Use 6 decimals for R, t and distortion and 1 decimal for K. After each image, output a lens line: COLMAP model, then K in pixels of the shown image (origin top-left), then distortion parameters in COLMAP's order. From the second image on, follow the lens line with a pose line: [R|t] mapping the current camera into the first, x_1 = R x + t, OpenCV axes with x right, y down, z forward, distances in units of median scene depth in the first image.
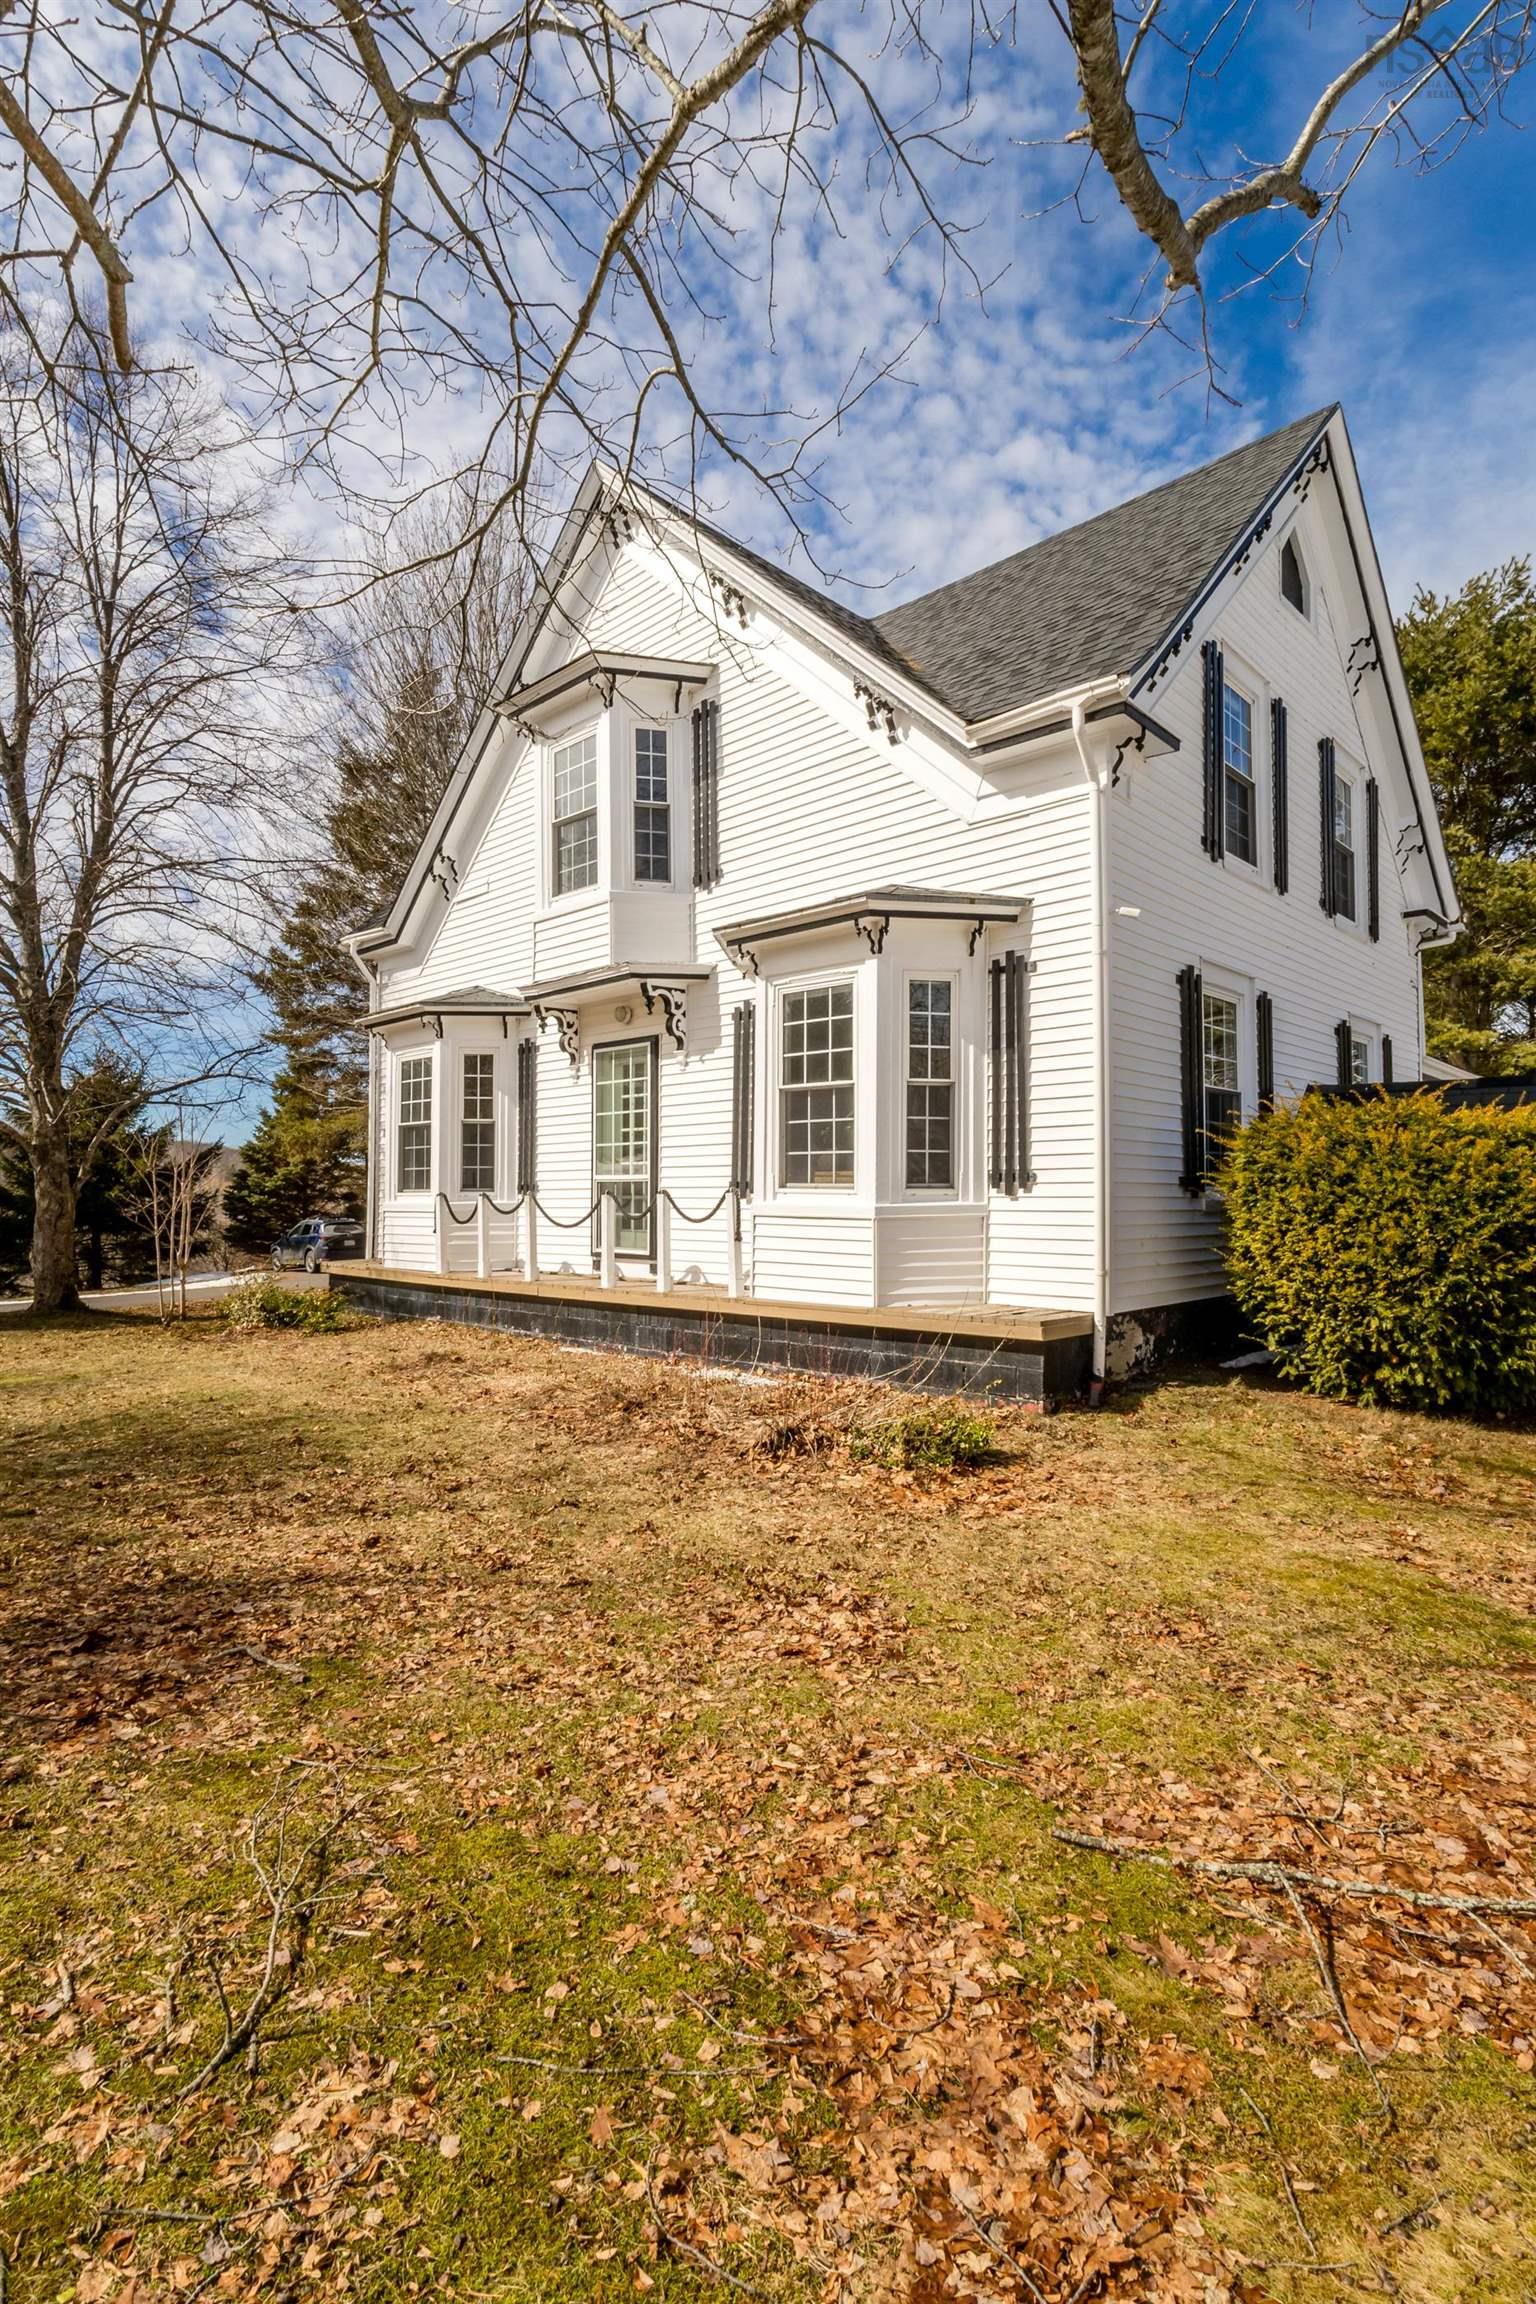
lens RADIAL K [[1063.0, 0, 782.6], [0, 1063.0, 1167.3], [0, 0, 1]] dist [0.005559, -0.000814]
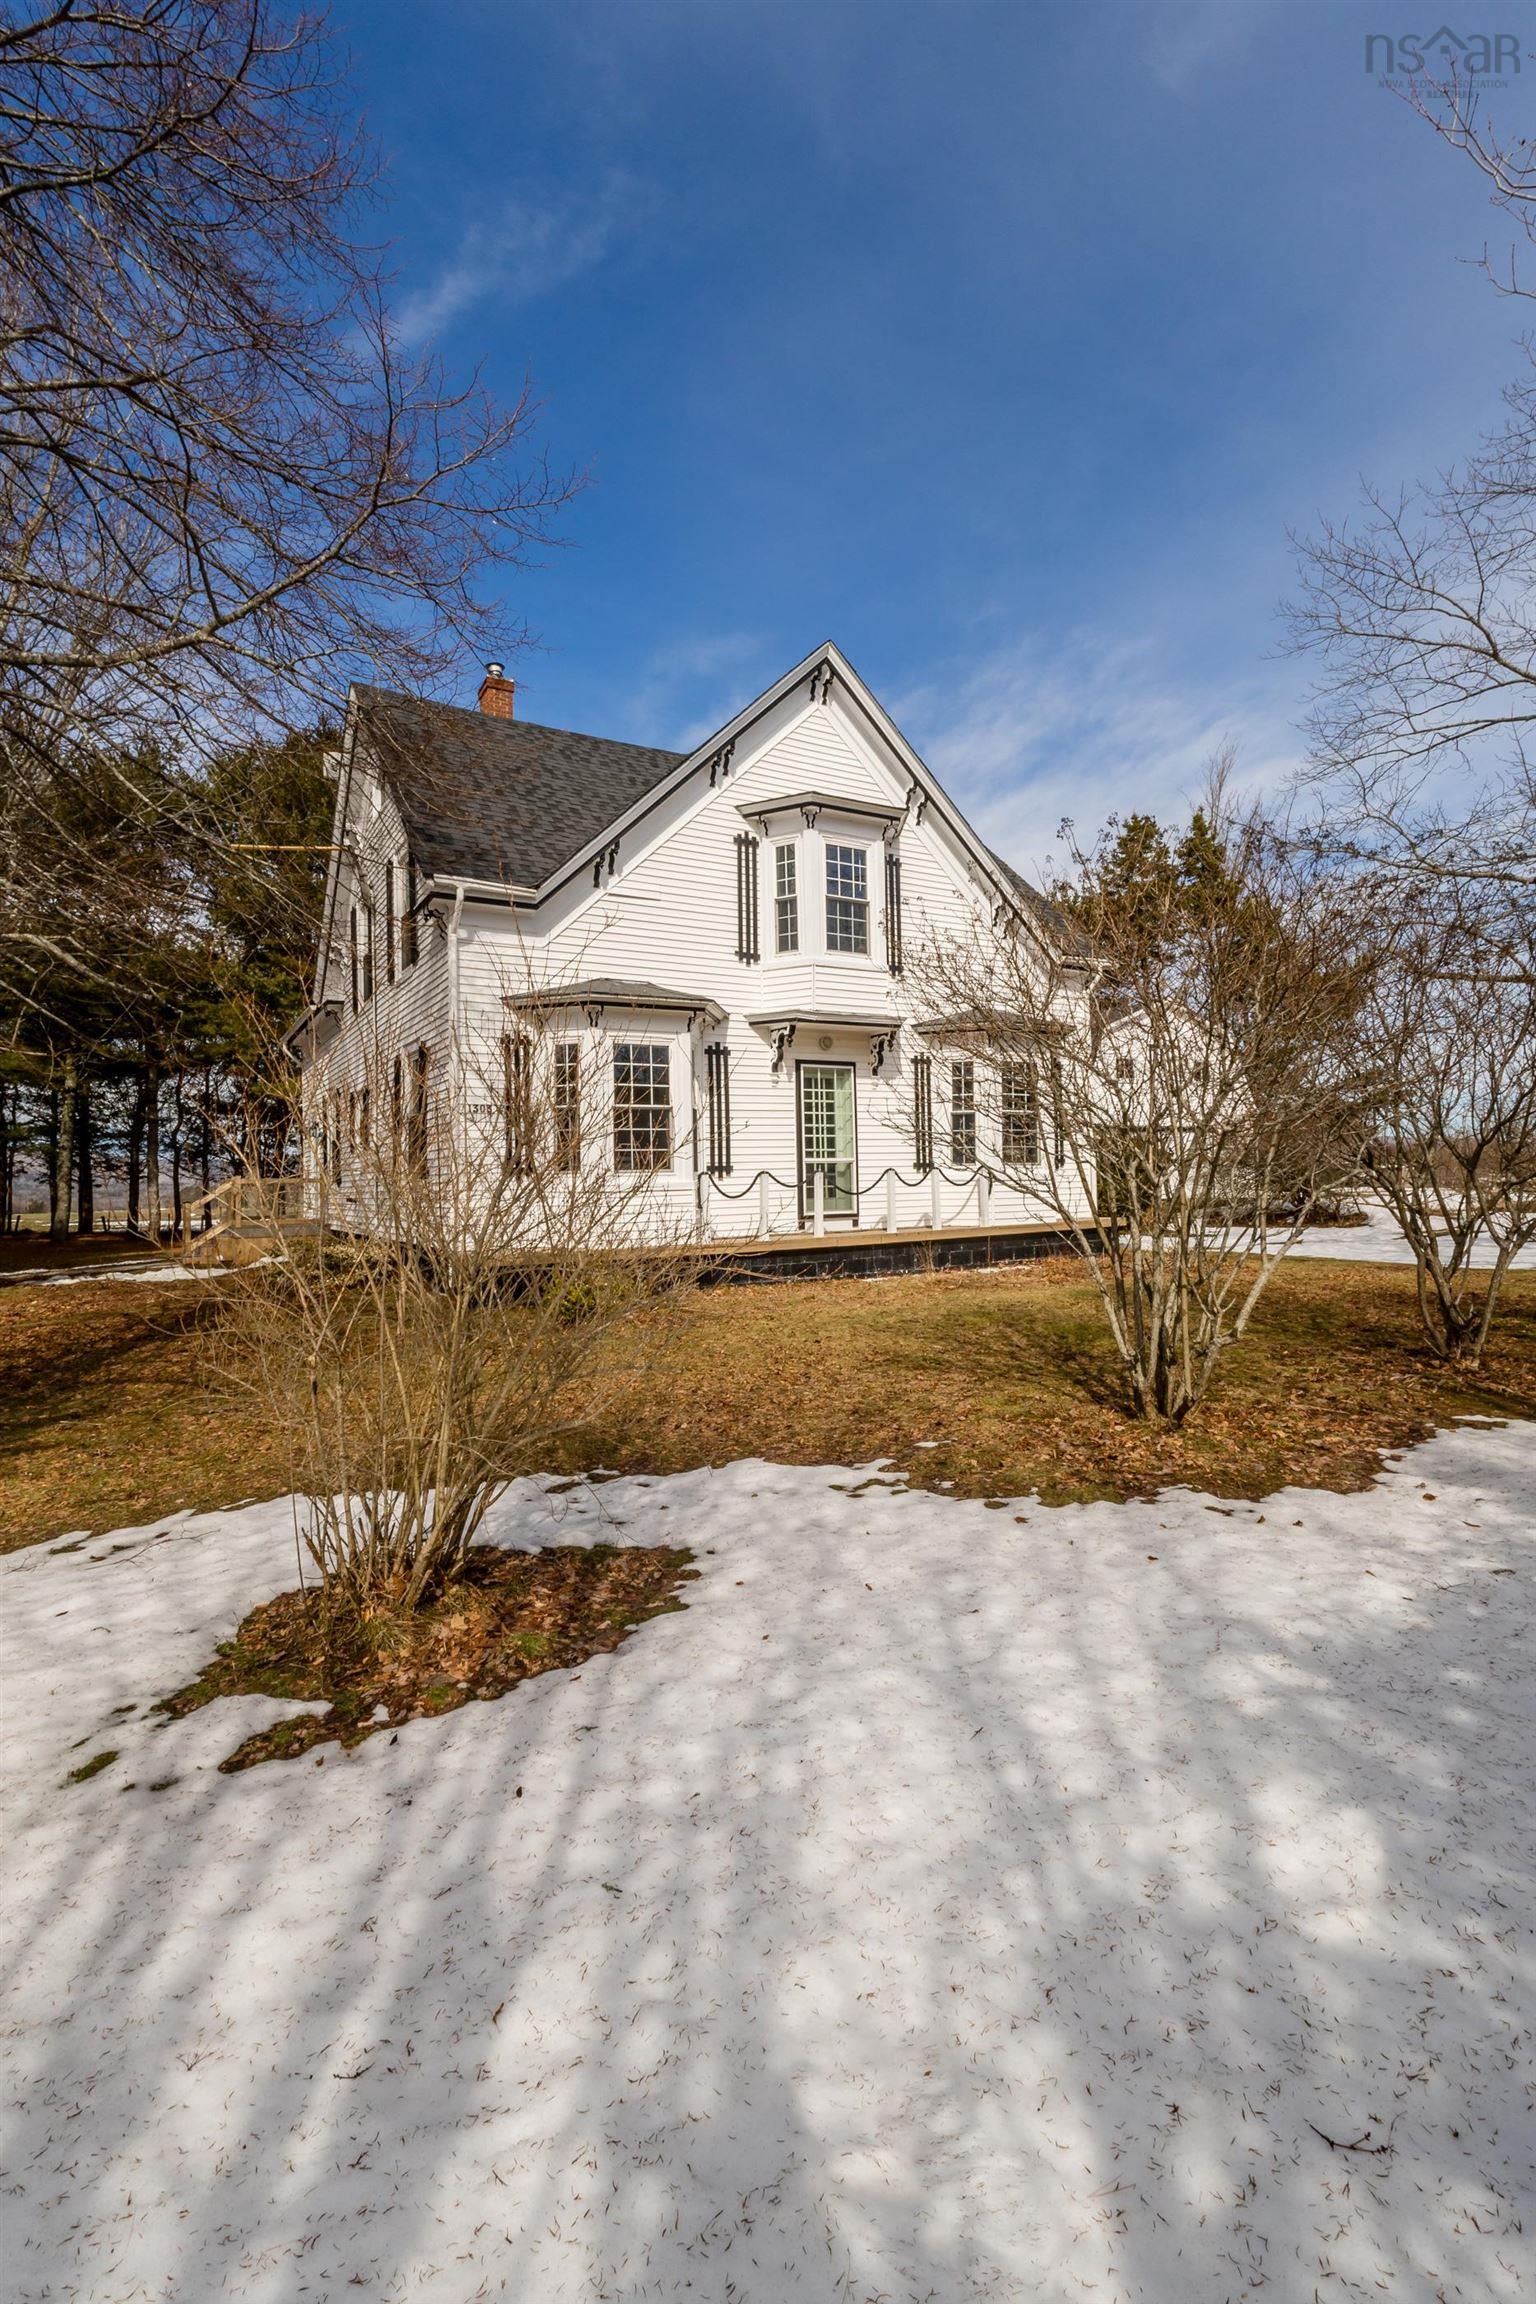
lens RADIAL K [[1063.0, 0, 764.9], [0, 1063.0, 1148.4], [0, 0, 1]] dist [0.005559, -0.000814]
pose [[0.298683, 0.007173, 0.954325, -1.511323], [-0.021006, 0.999779, -0.000941, -0.002145], [-0.954121, -0.019765, 0.298768, 0.665668]]
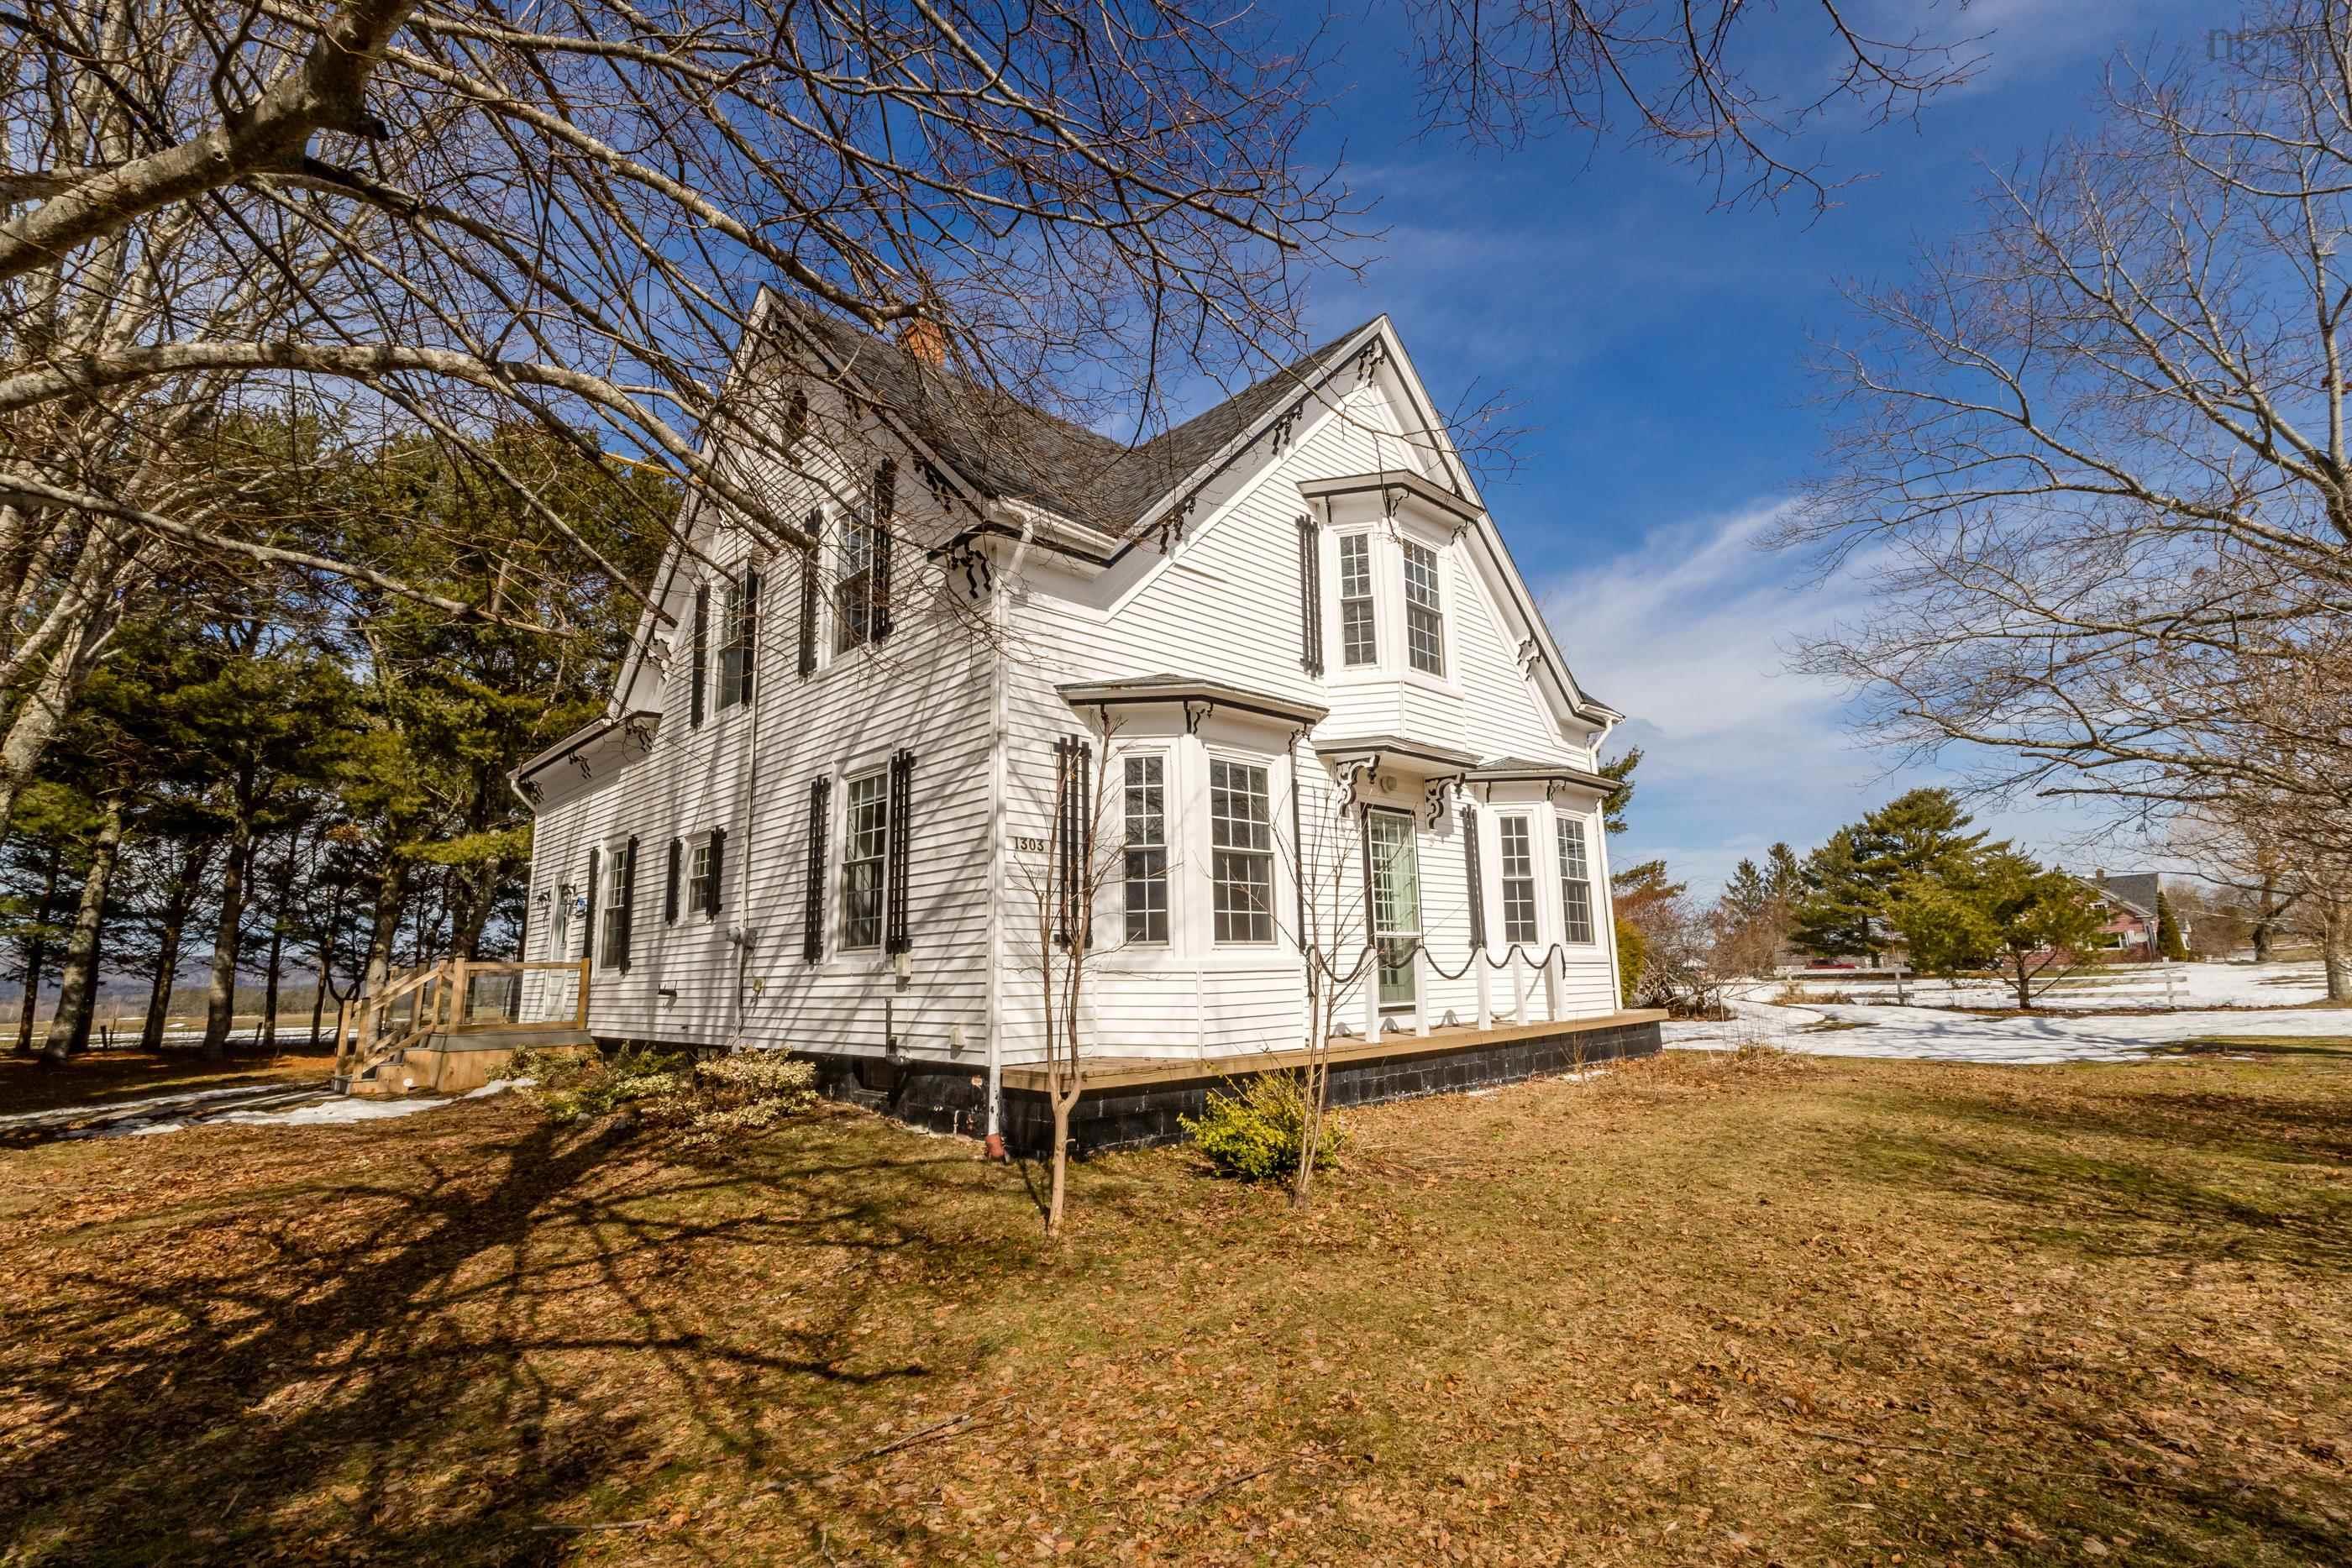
lens RADIAL K [[1085.0, 0, 1179.6], [0, 1085.0, 771.3], [0, 0, 1]] dist [0.005559, -0.000814]
pose [[0.060931, 0.169089, 0.983716, -1.275273], [-0.026470, 0.985474, -0.167752, 0.037757], [-0.997791, -0.015818, 0.064522, 1.154335]]
